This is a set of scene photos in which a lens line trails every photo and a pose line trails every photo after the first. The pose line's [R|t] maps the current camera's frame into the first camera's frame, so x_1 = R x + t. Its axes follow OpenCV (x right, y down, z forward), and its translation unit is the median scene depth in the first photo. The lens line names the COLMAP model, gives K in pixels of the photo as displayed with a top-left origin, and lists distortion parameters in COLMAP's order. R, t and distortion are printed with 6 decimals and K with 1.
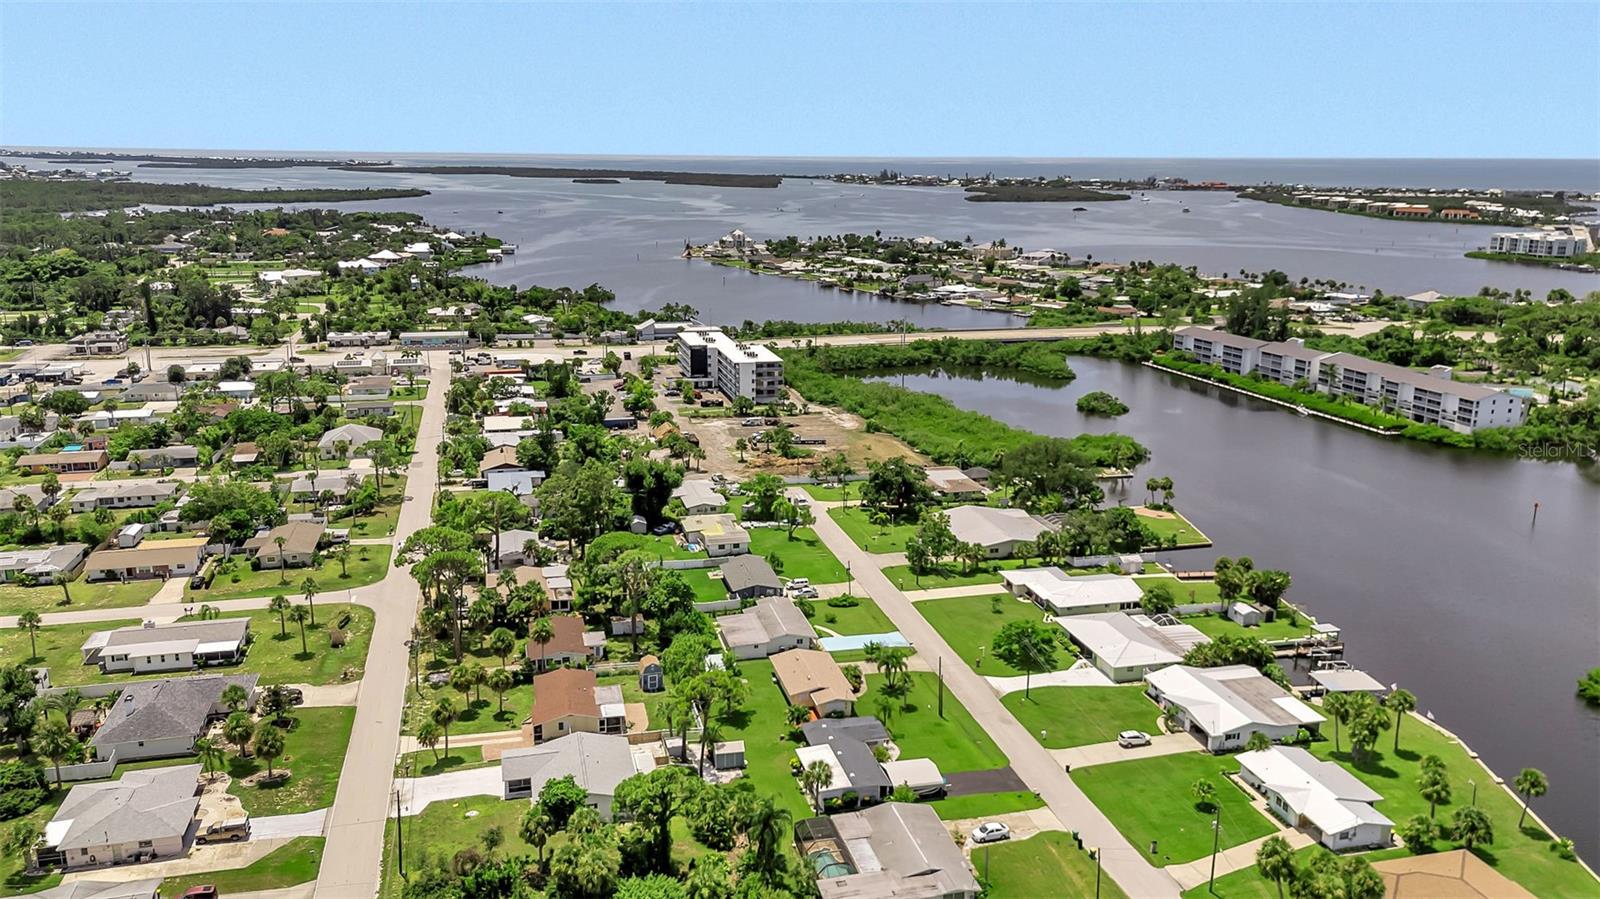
lens RADIAL K [[1210.8, 0, 800.0], [0, 1210.8, 449.5], [0, 0, 1]] dist [0.095926, -0.116301]
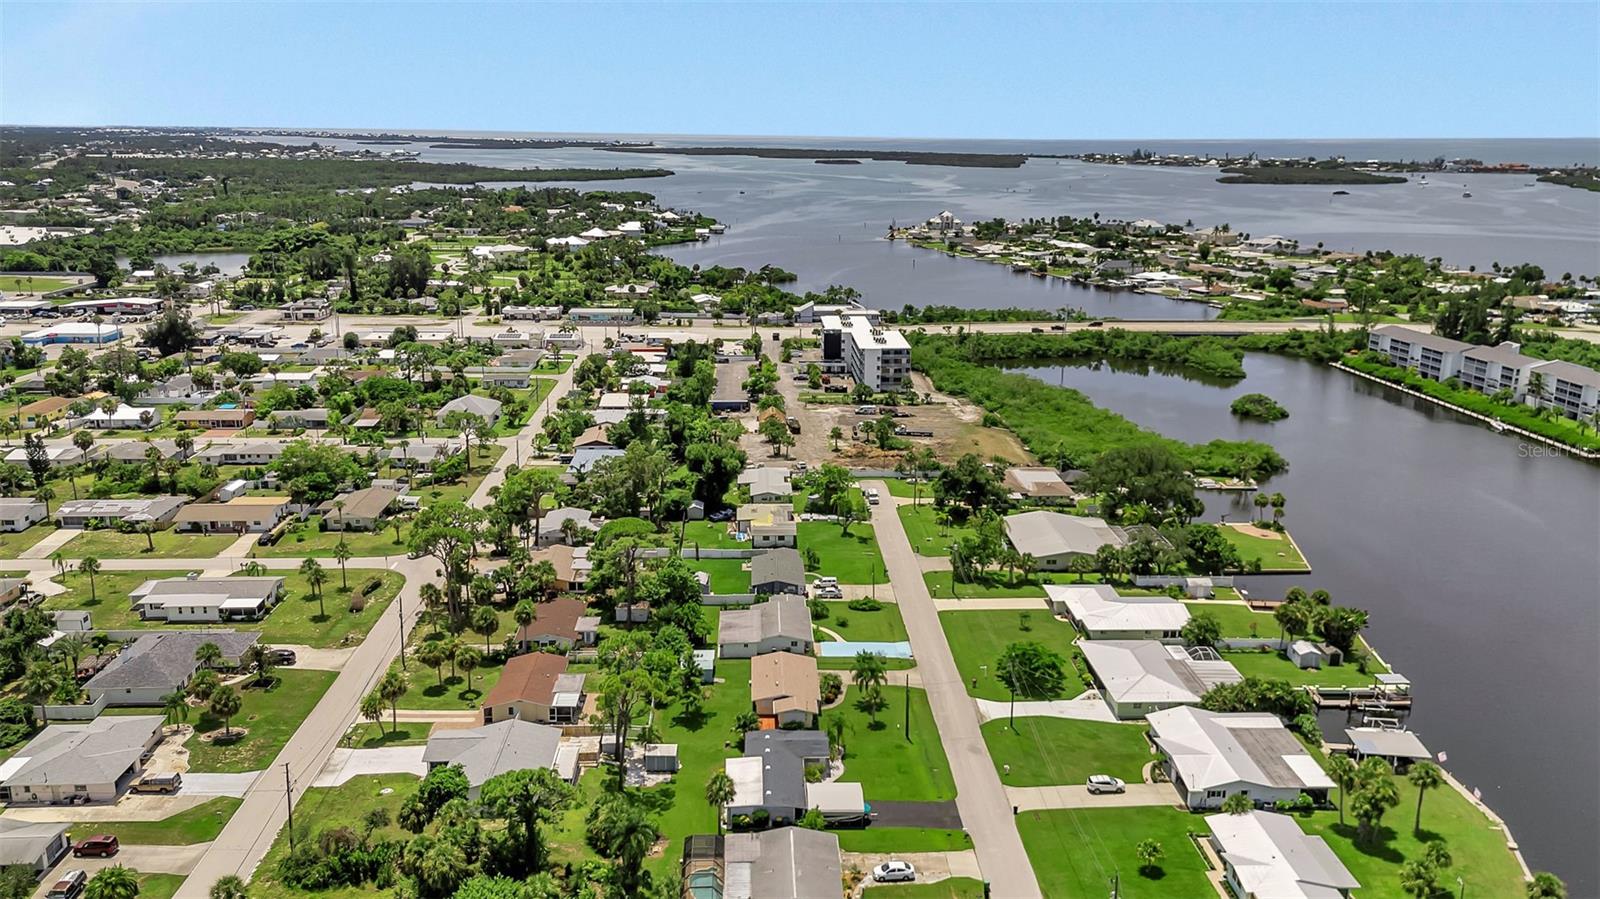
lens RADIAL K [[1209.0, 0, 800.0], [0, 1209.0, 449.5], [0, 0, 1]] dist [0.084206, -0.092396]
pose [[0.978646, 0.052032, -0.198857, 0.140611], [-0.048897, 0.998590, 0.020648, -0.011558], [0.199651, -0.010484, 0.979811, 0.048023]]
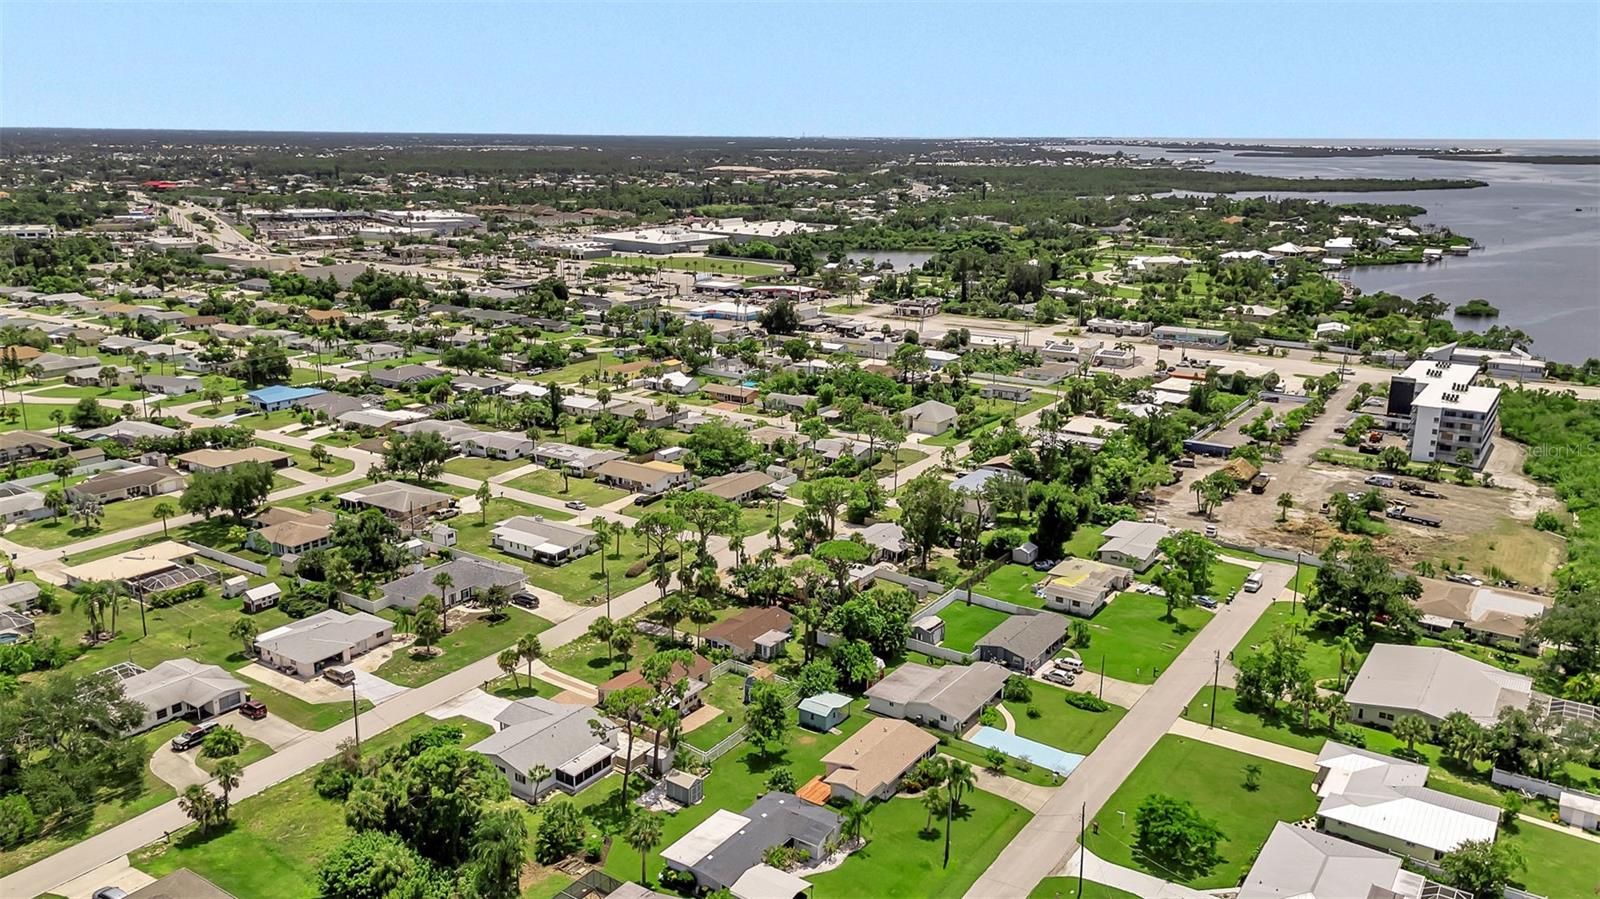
lens RADIAL K [[1208.6, 0, 800.0], [0, 1208.6, 449.5], [0, 0, 1]] dist [0.080534, -0.091607]
pose [[0.660687, 0.186856, -0.727033, 0.384982], [-0.180142, 0.979688, 0.088088, -0.060427], [0.728725, 0.072770, 0.680928, 0.256142]]
